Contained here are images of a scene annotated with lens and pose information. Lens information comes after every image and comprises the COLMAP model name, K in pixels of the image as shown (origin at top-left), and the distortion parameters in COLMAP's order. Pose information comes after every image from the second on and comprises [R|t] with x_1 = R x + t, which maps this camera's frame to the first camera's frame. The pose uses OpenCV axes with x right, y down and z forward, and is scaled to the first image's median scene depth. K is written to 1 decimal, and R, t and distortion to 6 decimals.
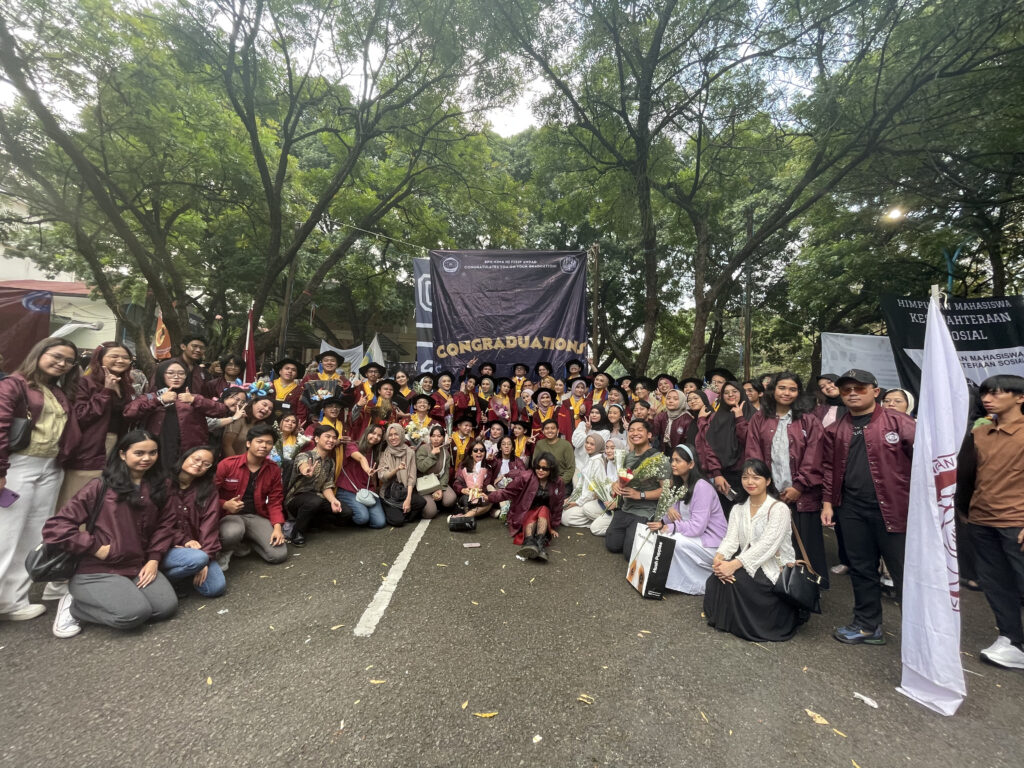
lens RADIAL K [[411.4, 0, 513.7], [0, 411.4, 381.1], [0, 0, 1]] dist [-0.002772, -0.000026]
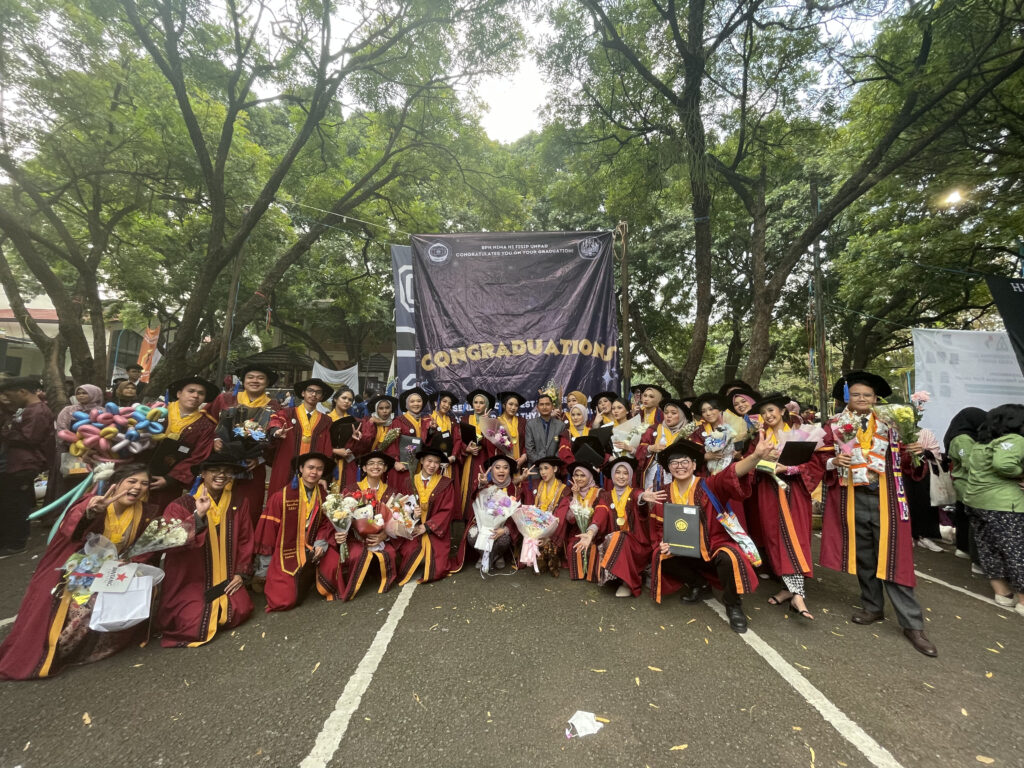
lens RADIAL K [[411.4, 0, 506.5], [0, 411.4, 385.7], [0, 0, 1]] dist [-0.002772, -0.000026]
pose [[0.999319, -0.024030, -0.028001, -0.008052], [0.022992, 0.999058, -0.036793, 0.003287], [0.028859, 0.036124, 0.998931, 0.230768]]
